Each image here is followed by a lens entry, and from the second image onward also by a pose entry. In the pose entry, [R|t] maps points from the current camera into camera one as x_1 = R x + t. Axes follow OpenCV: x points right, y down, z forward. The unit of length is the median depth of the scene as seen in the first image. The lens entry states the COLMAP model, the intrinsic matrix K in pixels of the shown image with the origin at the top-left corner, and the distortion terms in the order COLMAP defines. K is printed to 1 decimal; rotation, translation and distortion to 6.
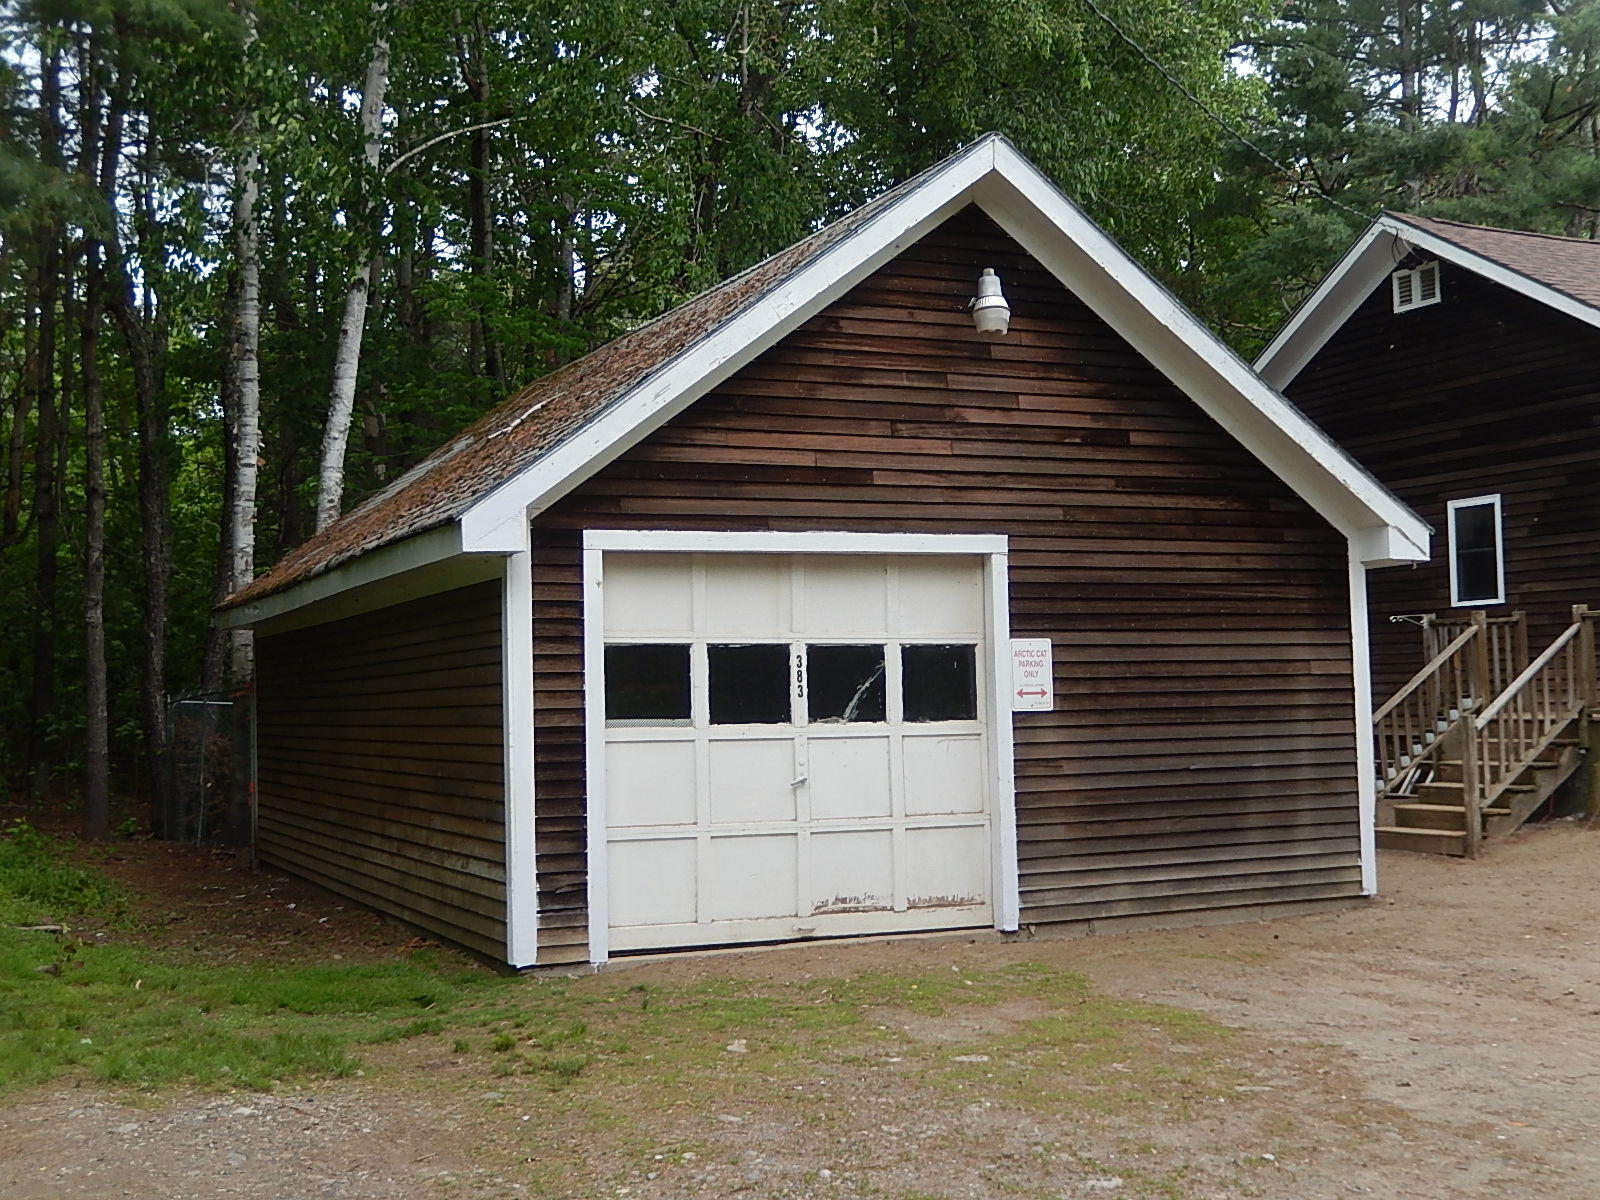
lens RADIAL K [[1910.0, 0, 792.8], [0, 1910.0, 589.5], [0, 0, 1]] dist [-0.037979, 0.000000]
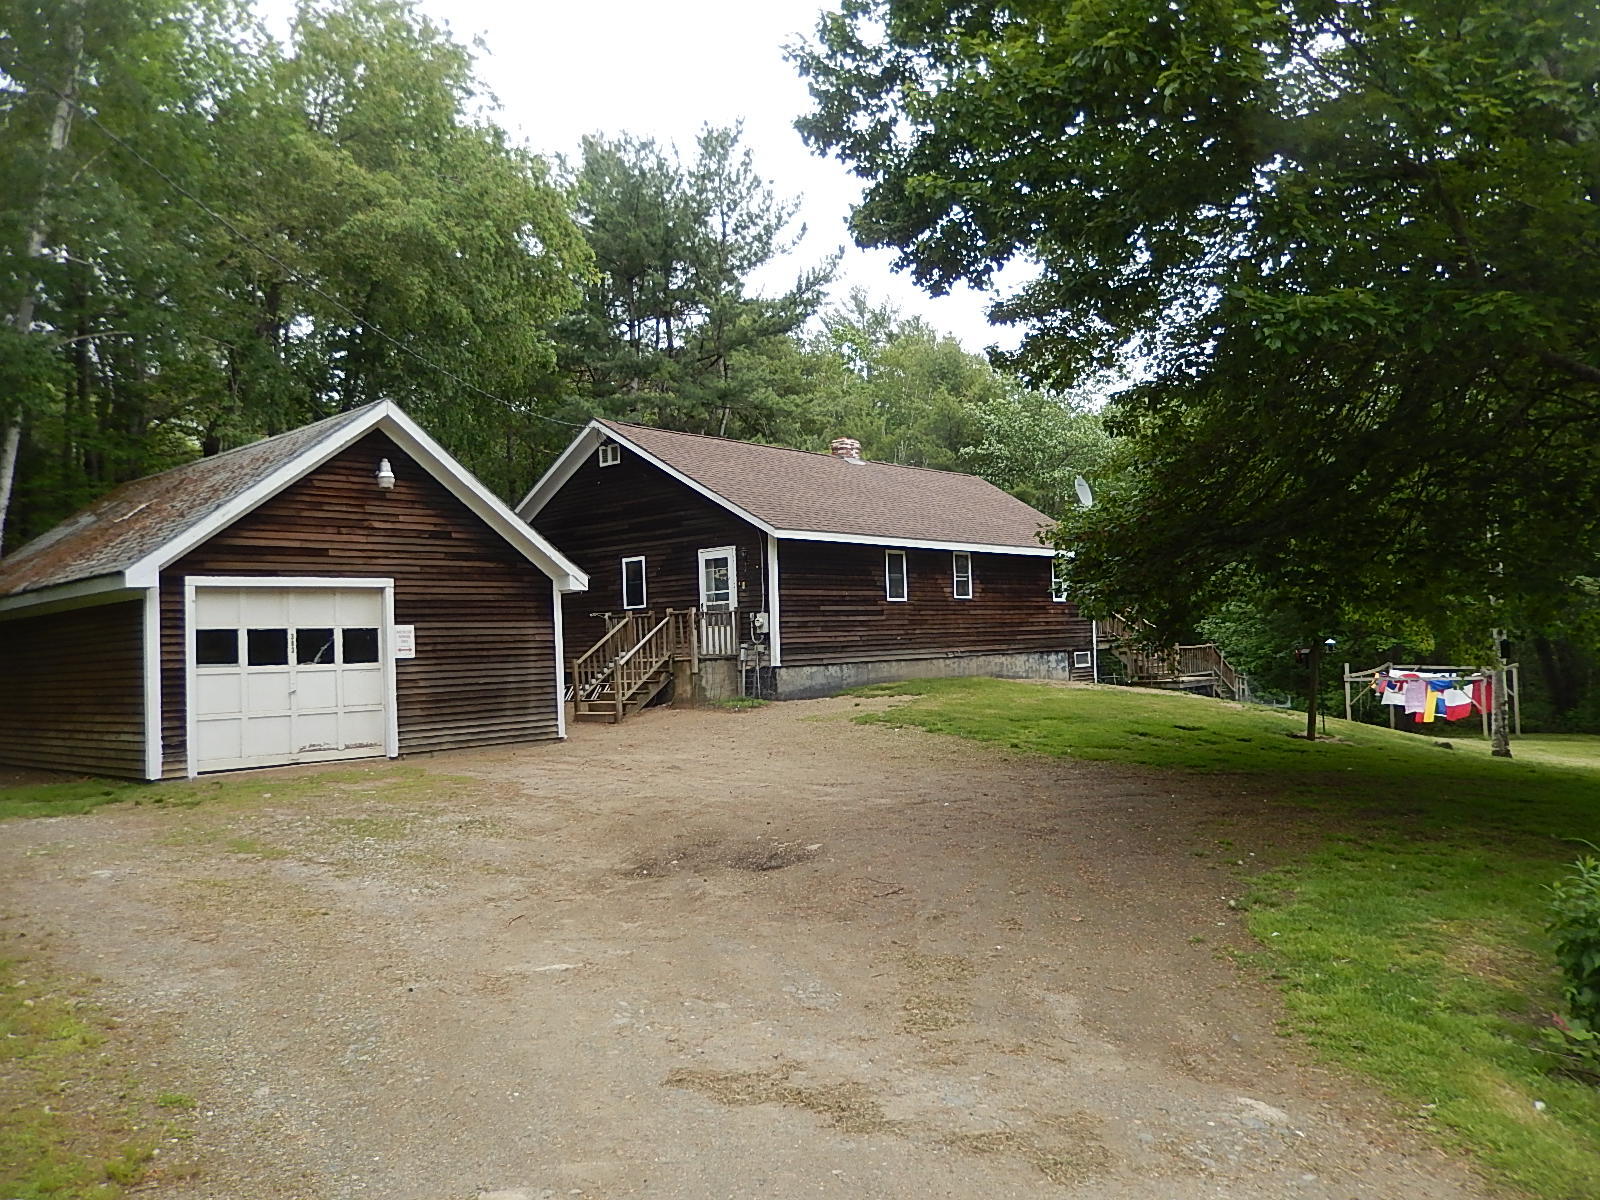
lens RADIAL K [[1215.1, 0, 795.8], [0, 1215.1, 590.4], [0, 0, 1]] dist [-0.020520, 0.005376]
pose [[0.917964, 0.004276, 0.396640, -0.016127], [-0.003097, 0.999989, -0.003614, -0.011122], [-0.396651, 0.002089, 0.917967, -0.462985]]
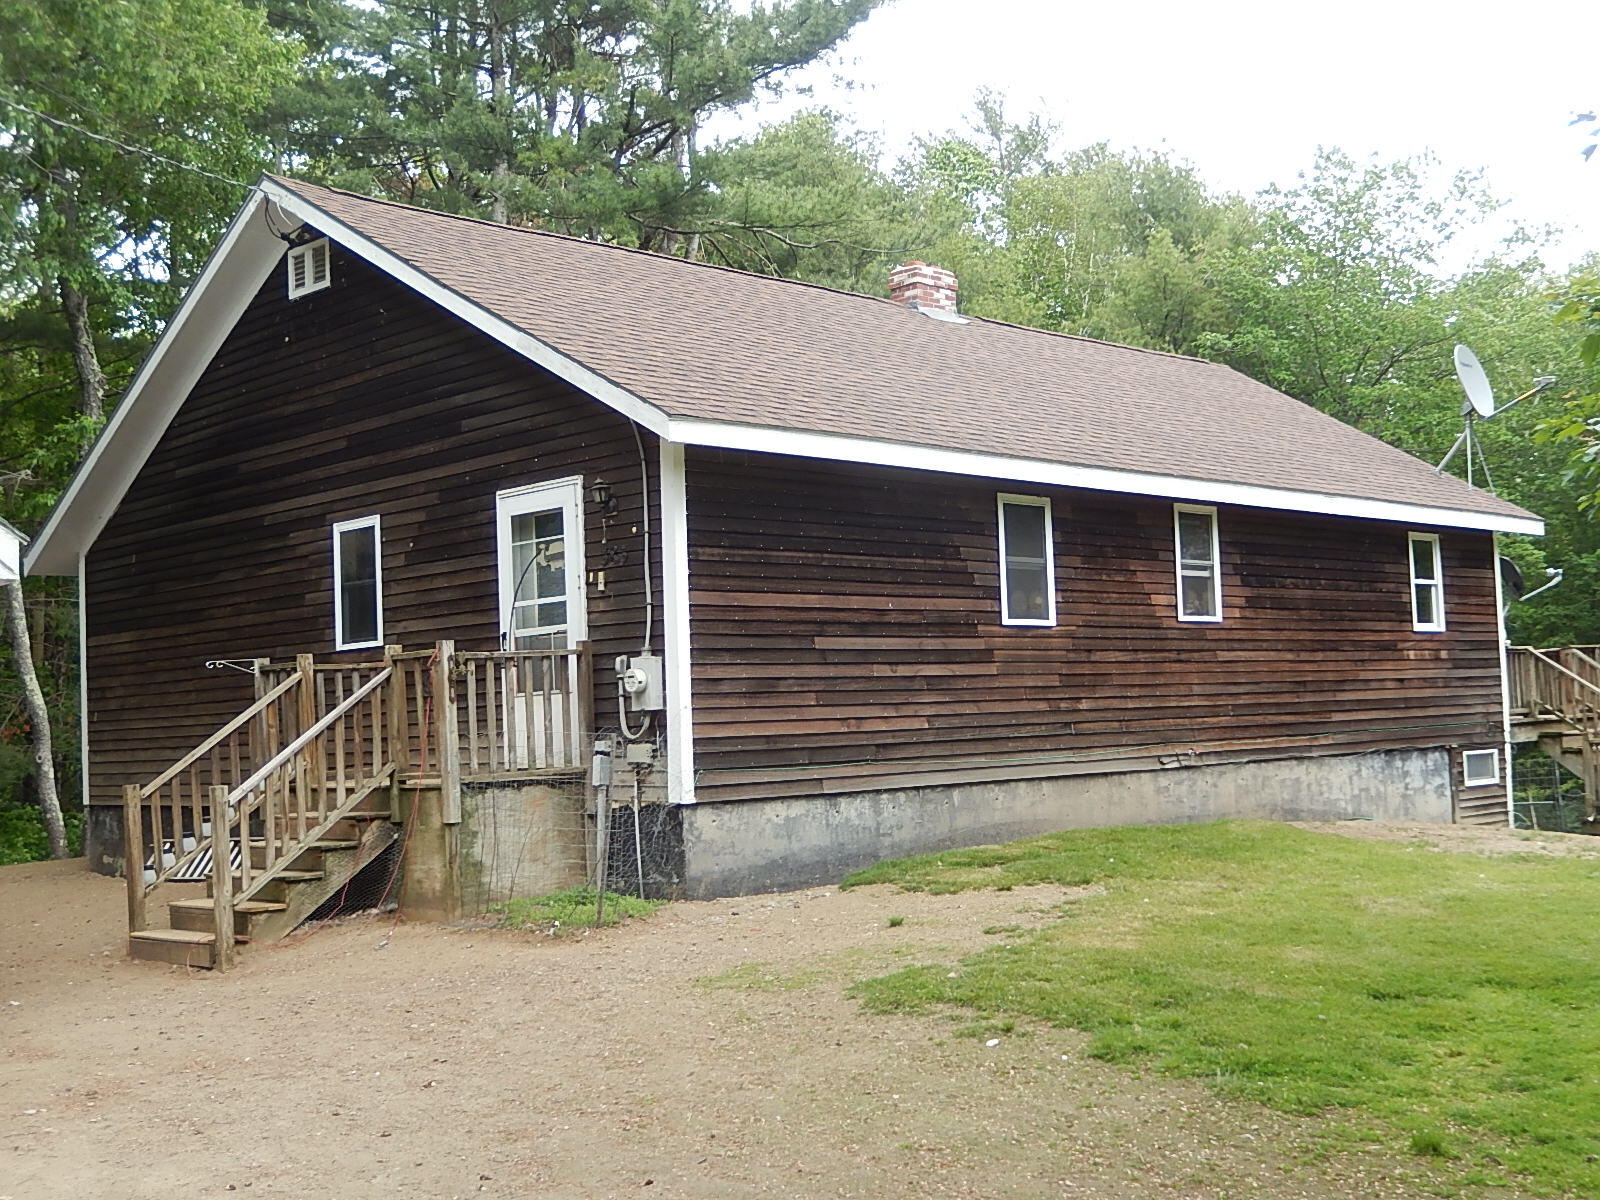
lens RADIAL K [[1910.0, 0, 791.8], [0, 1910.0, 590.7], [0, 0, 1]] dist [-0.037979, 0.000000]
pose [[0.941652, 0.007302, 0.336509, 0.386145], [0.002424, 0.999592, -0.028473, 0.010888], [-0.336580, 0.027628, 0.941250, 0.226071]]
